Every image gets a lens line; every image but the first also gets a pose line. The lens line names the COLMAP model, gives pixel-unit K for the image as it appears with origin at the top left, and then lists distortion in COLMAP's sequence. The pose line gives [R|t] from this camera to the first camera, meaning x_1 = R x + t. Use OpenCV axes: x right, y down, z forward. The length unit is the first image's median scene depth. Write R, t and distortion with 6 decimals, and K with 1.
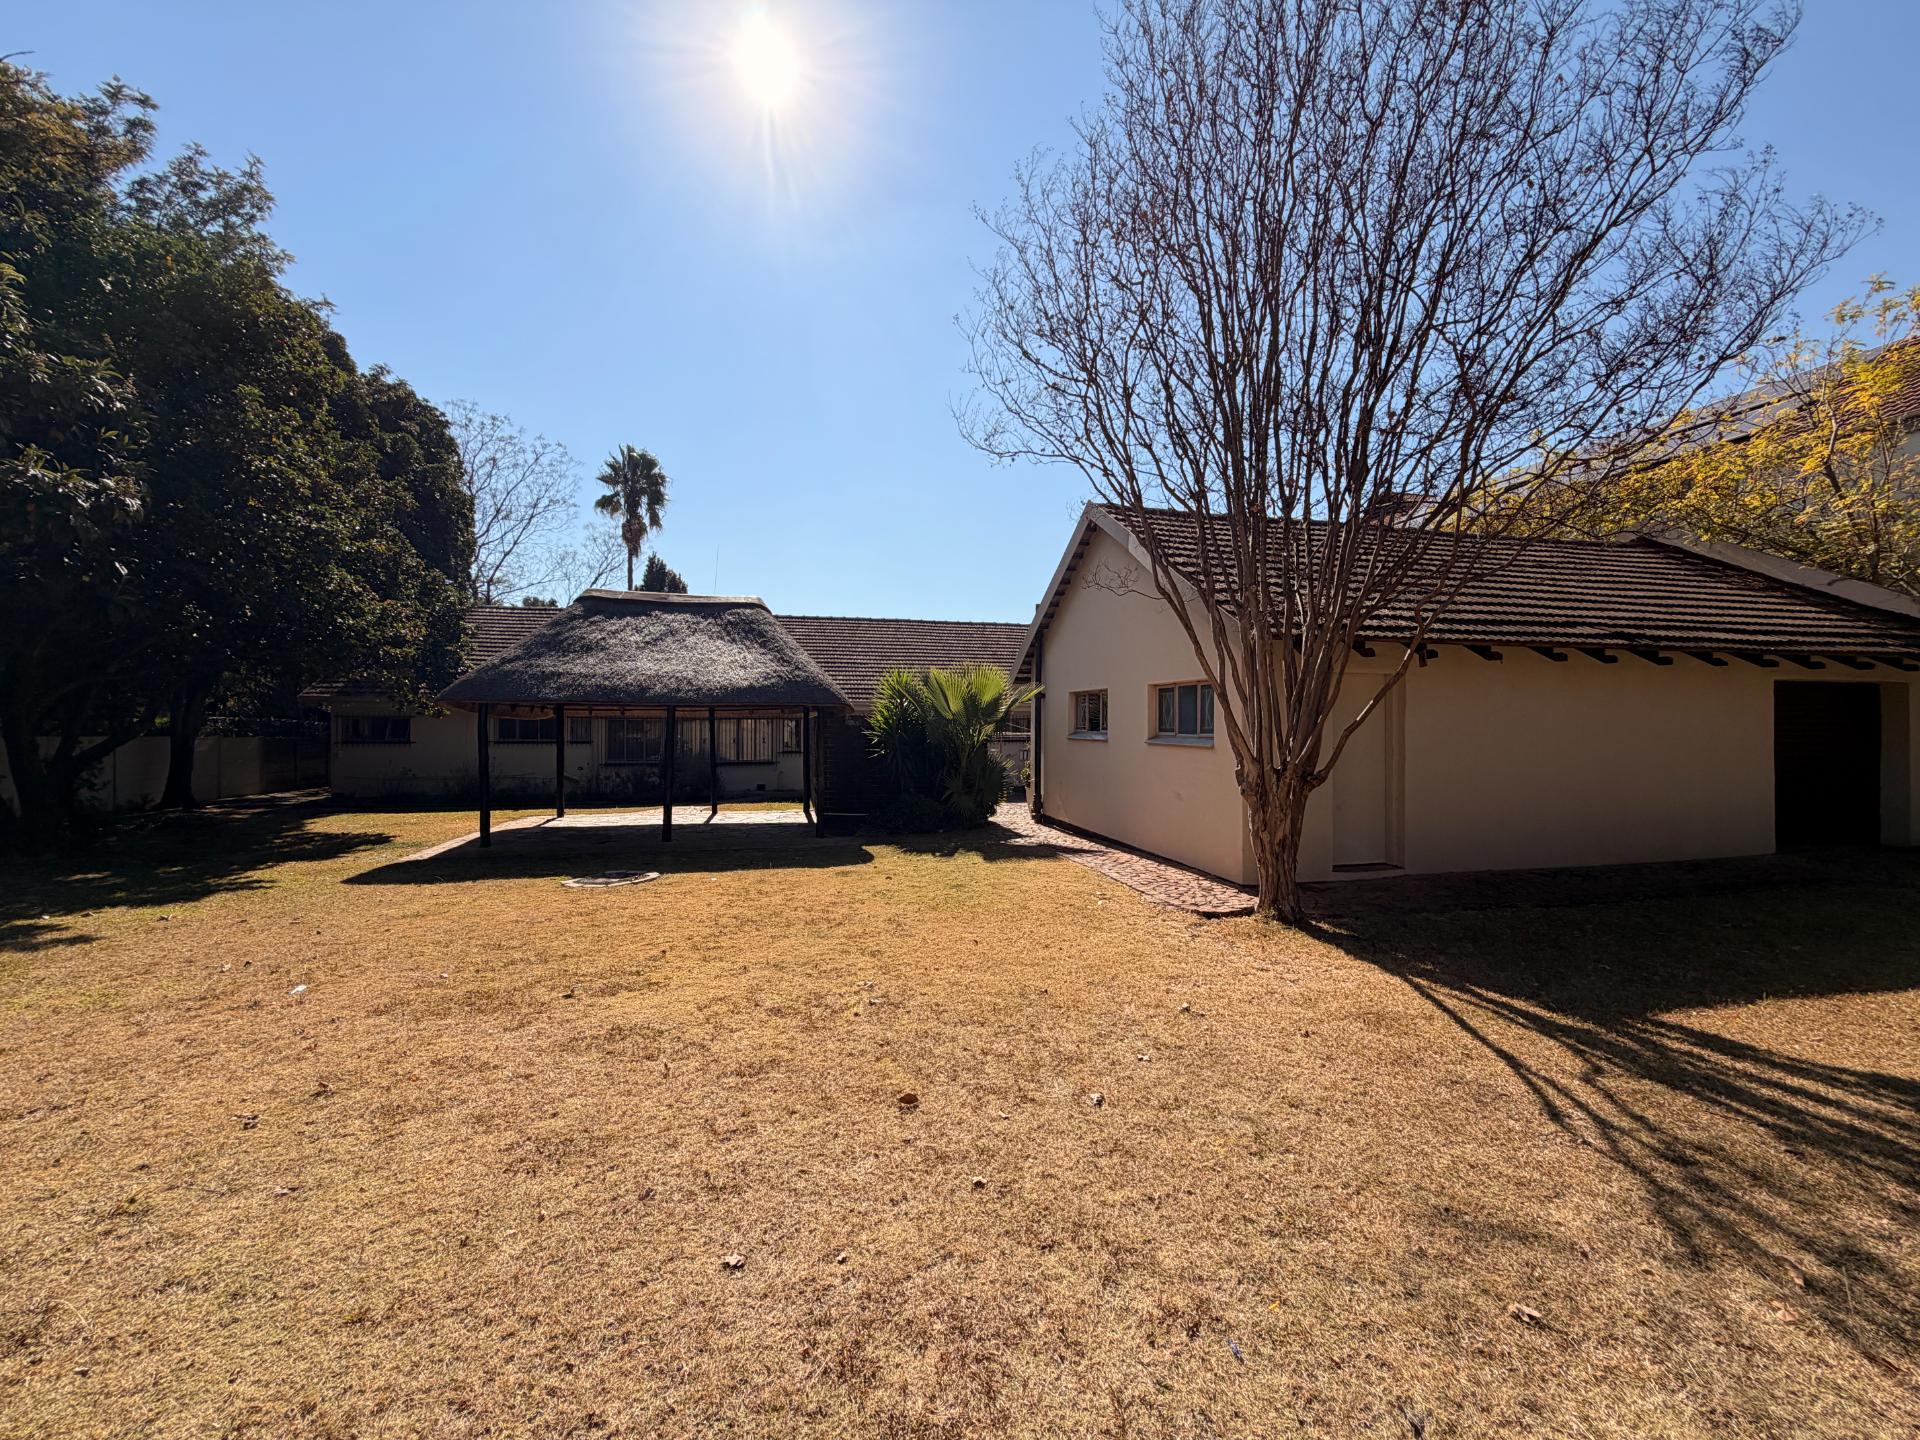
lens RADIAL K [[766.8, 0, 960.0], [0, 766.8, 714.5], [0, 0, 1]] dist [-0.000140, 0.000198]
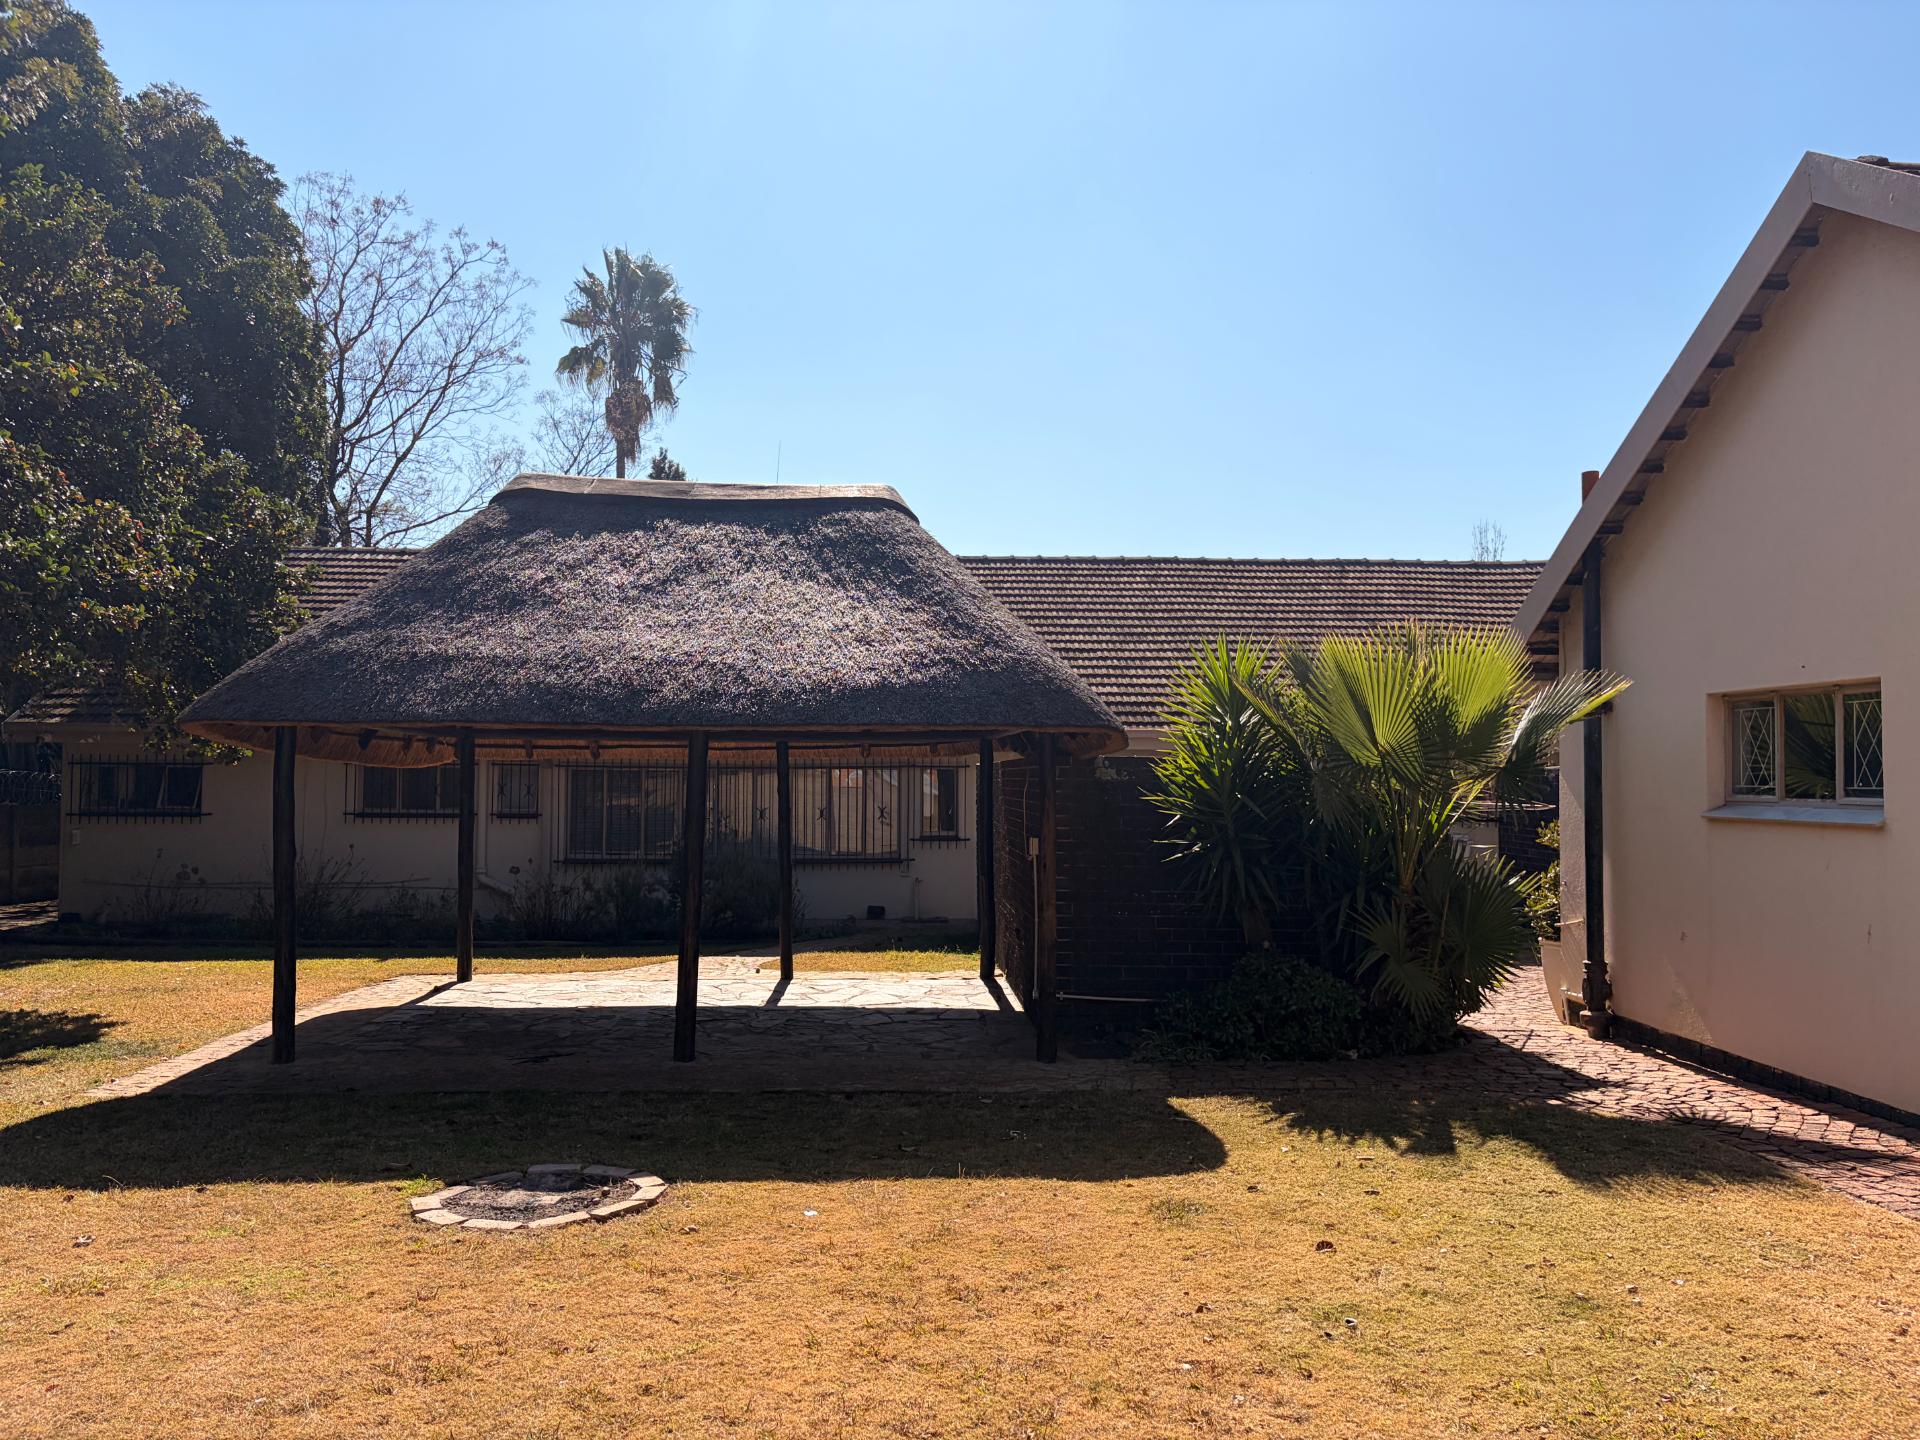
lens RADIAL K [[1442.2, 0, 945.6], [0, 1442.2, 717.5], [0, 0, 1]] dist [0.045284, -0.047056]
pose [[0.982503, -0.005358, -0.186168, -0.087845], [-0.000545, 0.999499, -0.031642, 0.004648], [0.186244, 0.031190, 0.982008, 0.227972]]
